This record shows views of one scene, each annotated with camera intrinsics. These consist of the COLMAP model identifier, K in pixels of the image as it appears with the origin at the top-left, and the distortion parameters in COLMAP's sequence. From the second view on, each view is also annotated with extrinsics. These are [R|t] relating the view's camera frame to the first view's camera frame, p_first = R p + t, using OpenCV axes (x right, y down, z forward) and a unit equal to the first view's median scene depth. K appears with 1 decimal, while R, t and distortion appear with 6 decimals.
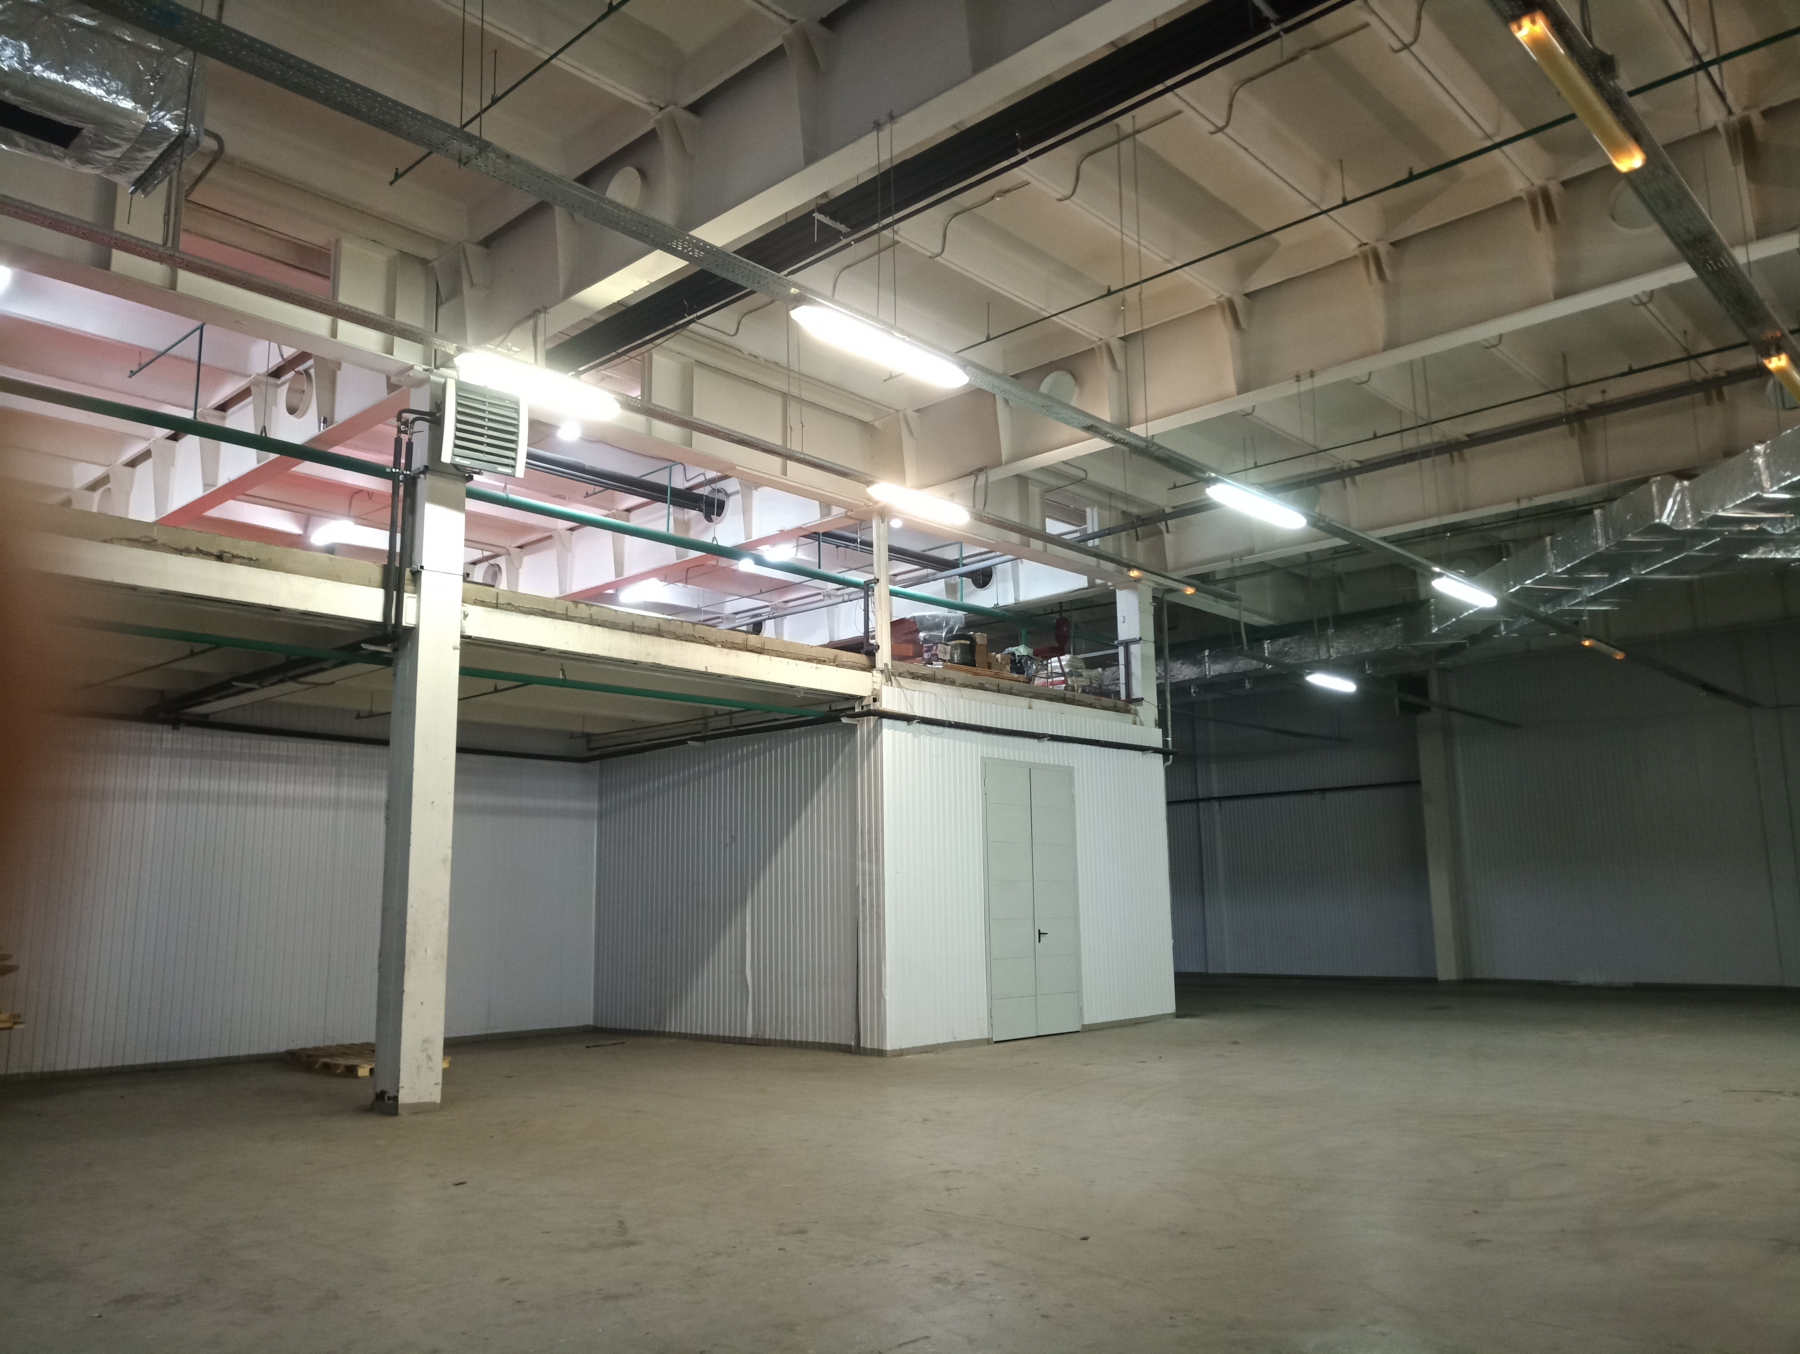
lens RADIAL K [[1372.1, 0, 895.9], [0, 1372.1, 674.4], [0, 0, 1]] dist [0.012281, 0.011216]
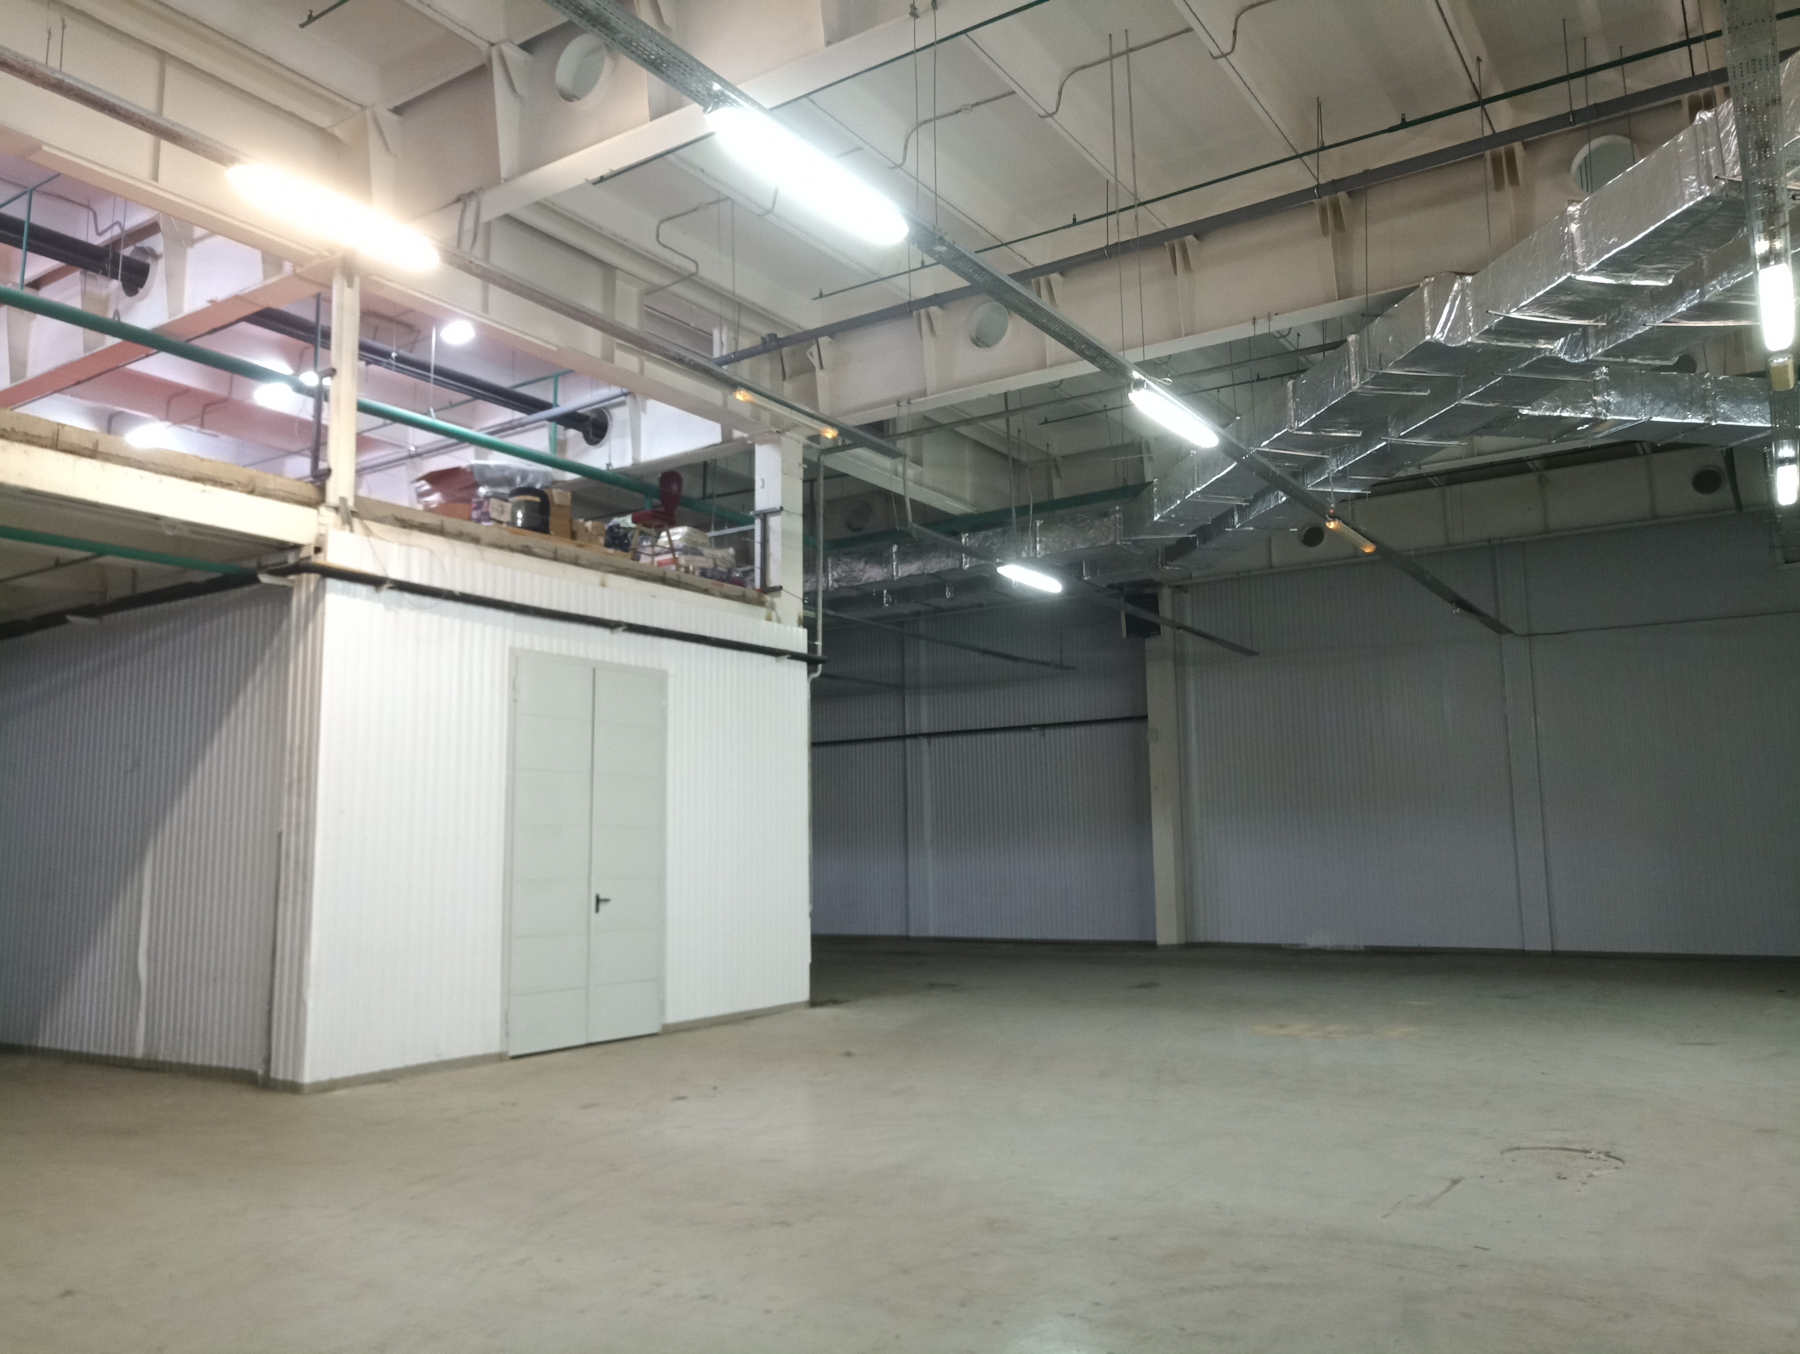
lens RADIAL K [[1372.1, 0, 901.6], [0, 1372.1, 677.9], [0, 0, 1]] dist [0.012281, 0.011216]
pose [[0.986510, 0.021498, 0.162282, 0.130721], [-0.027568, 0.998998, 0.035244, 0.041222], [-0.161362, -0.039242, 0.986115, 0.257083]]
